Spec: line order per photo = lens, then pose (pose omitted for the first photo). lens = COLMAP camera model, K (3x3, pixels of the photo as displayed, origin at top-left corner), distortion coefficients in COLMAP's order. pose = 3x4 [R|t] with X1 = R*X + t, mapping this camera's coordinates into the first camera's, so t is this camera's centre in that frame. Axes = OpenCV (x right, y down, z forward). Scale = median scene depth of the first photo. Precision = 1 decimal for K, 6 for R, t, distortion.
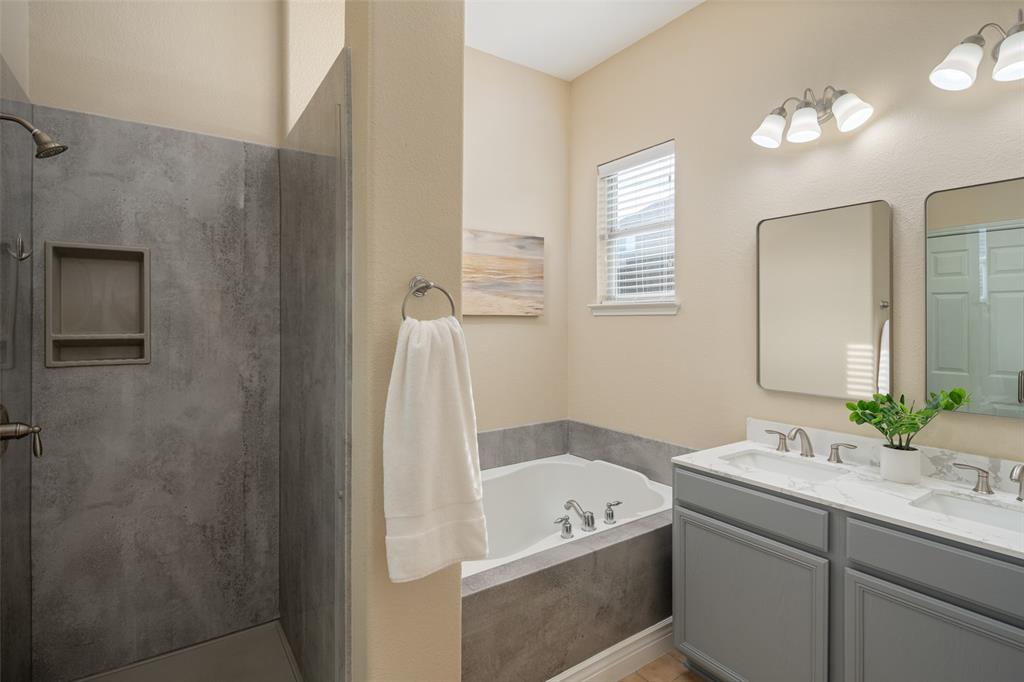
lens RADIAL K [[506.6, 0, 513.2], [0, 506.6, 325.8], [0, 0, 1]] dist [-0.001014, -0.000325]
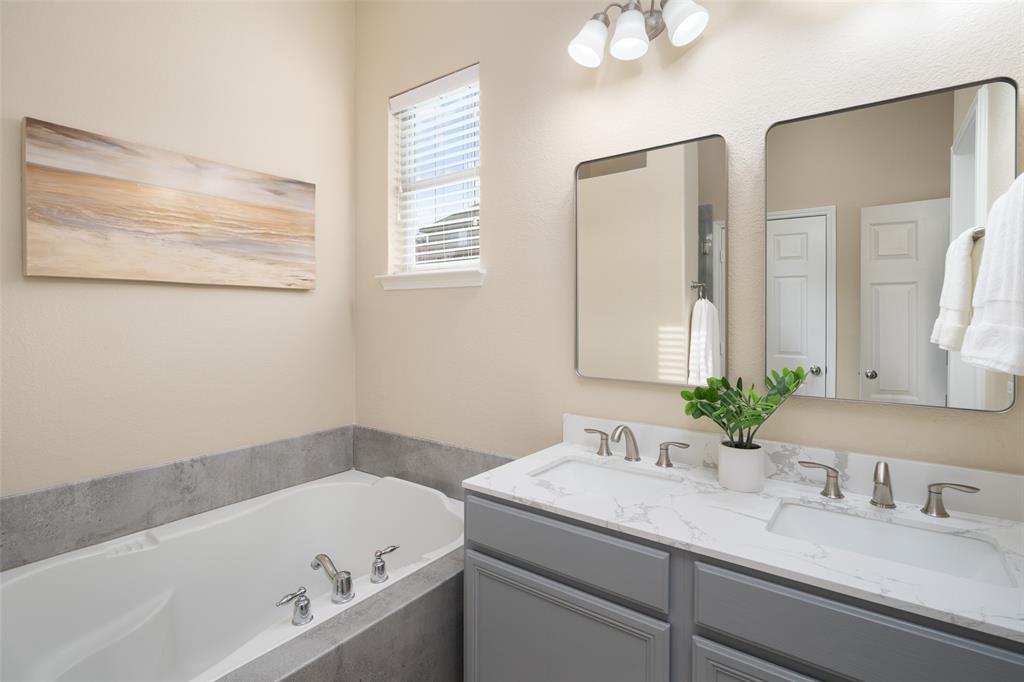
lens RADIAL K [[506.6, 0, 513.2], [0, 506.6, 325.8], [0, 0, 1]] dist [-0.001014, -0.000325]
pose [[0.947240, -0.005192, 0.320484, 0.152613], [0.001092, 0.999915, 0.012970, 0.038454], [-0.320525, -0.011935, 0.947165, 0.314333]]
